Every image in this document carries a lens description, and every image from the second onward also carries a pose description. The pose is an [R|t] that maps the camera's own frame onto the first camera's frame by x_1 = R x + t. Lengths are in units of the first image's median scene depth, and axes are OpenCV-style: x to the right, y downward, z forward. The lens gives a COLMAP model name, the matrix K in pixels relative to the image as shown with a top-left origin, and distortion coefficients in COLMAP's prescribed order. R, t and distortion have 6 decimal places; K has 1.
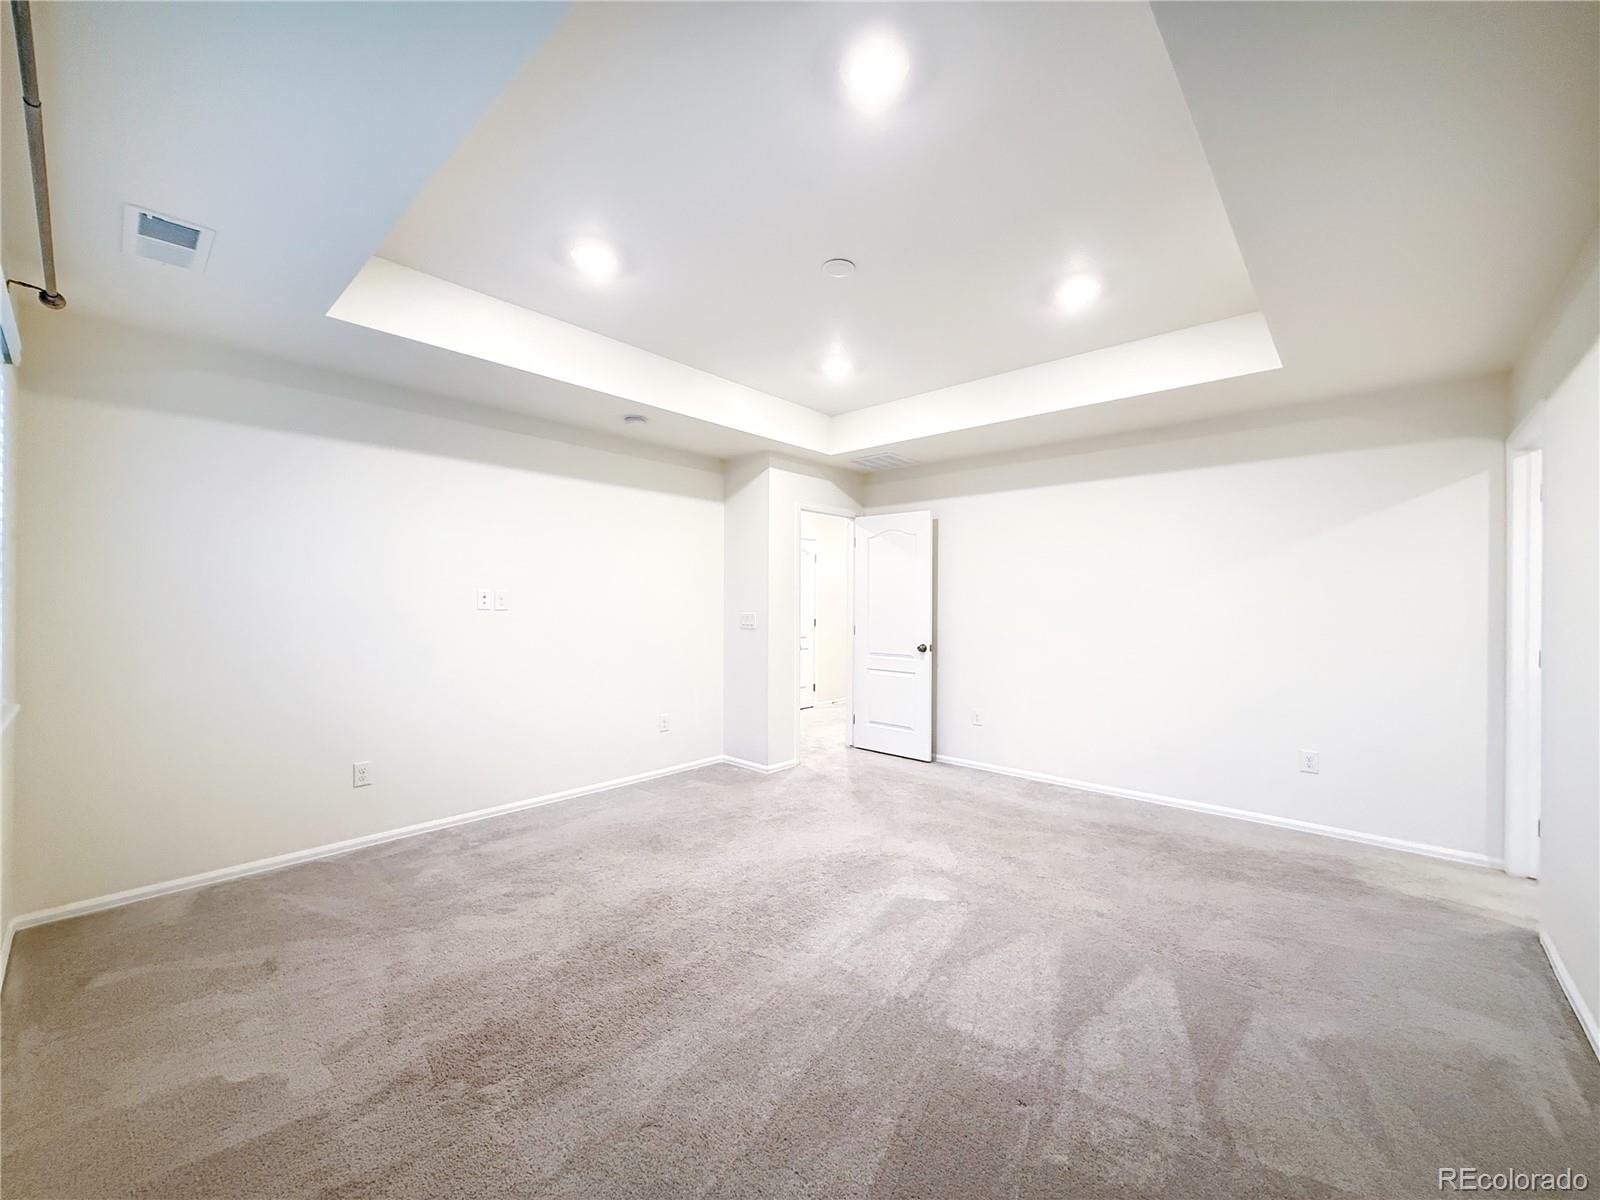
lens RADIAL K [[640.5, 0, 766.2], [0, 640.5, 602.0], [0, 0, 1]] dist [0.000679, -0.000047]
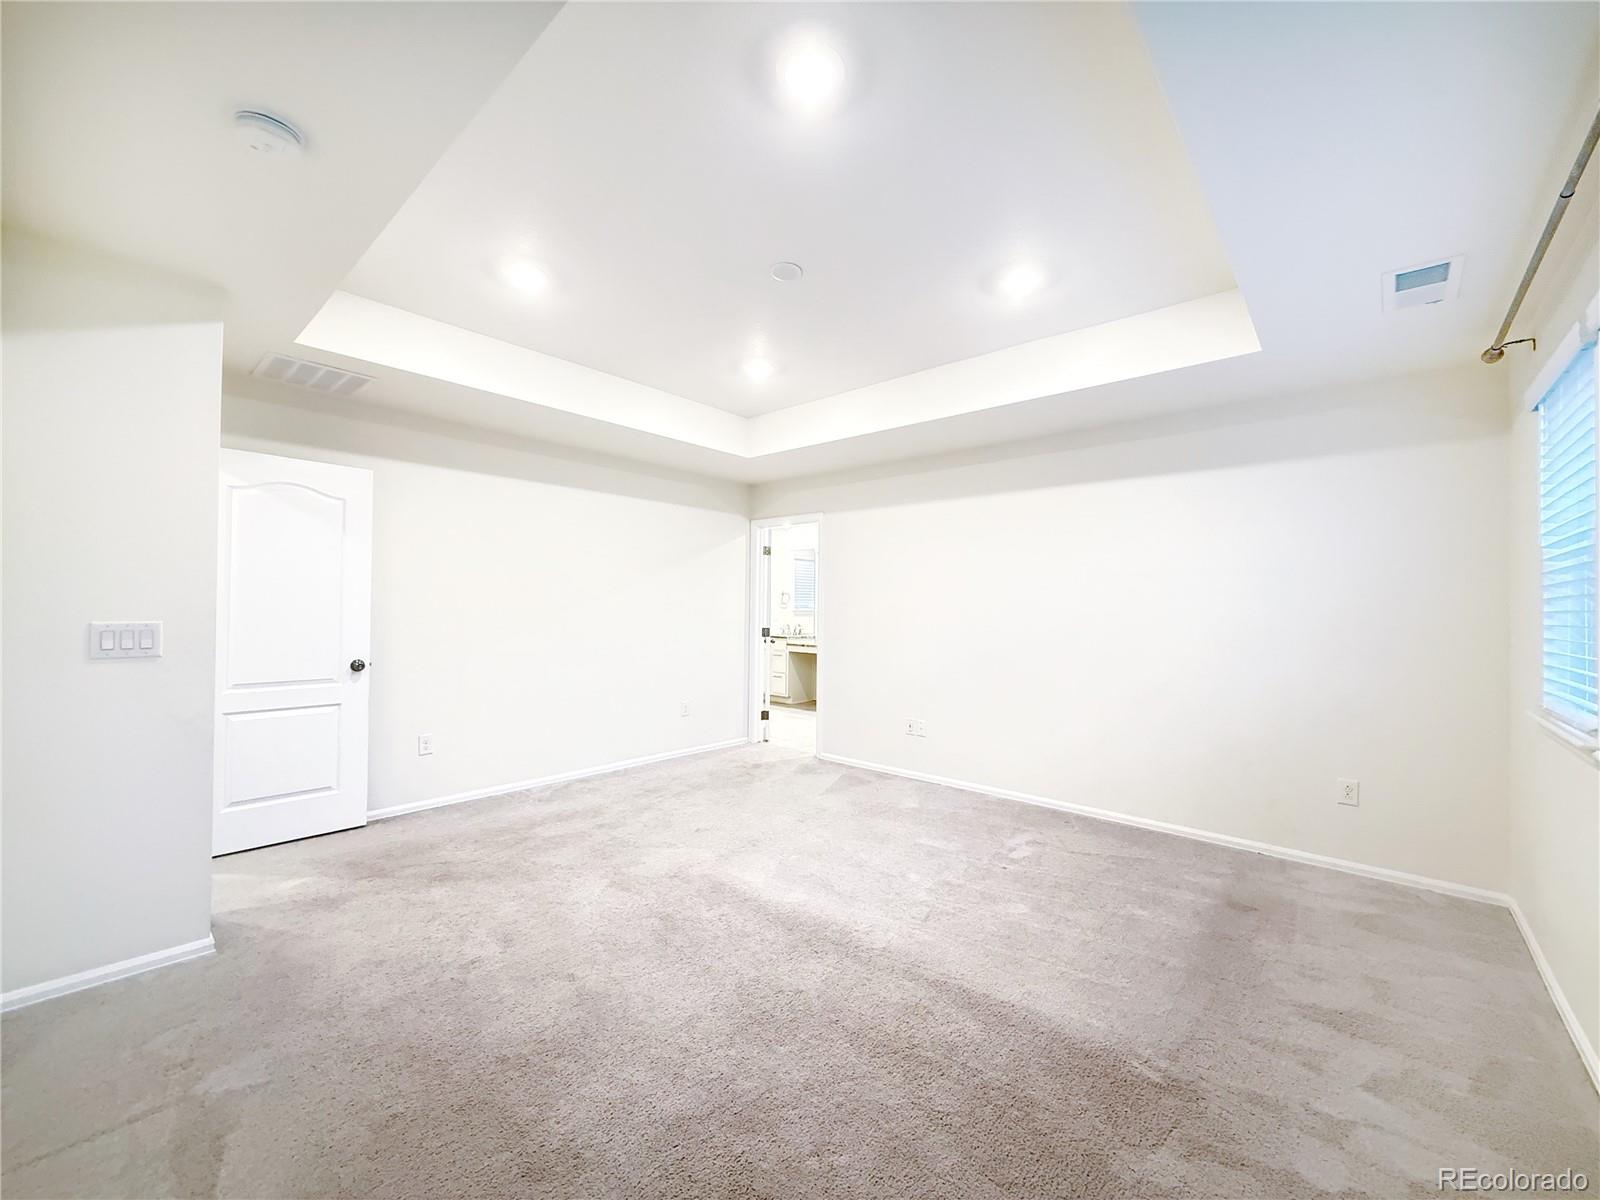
lens RADIAL K [[641.0, 0, 800.0], [0, 641.0, 600.0], [0, 0, 1]] dist [0.001978, -0.000061]
pose [[-0.029155, 0.013697, 0.999481, -0.624049], [-0.005227, 0.999890, -0.013855, 0.010429], [-0.999561, -0.005628, -0.029080, 0.715923]]
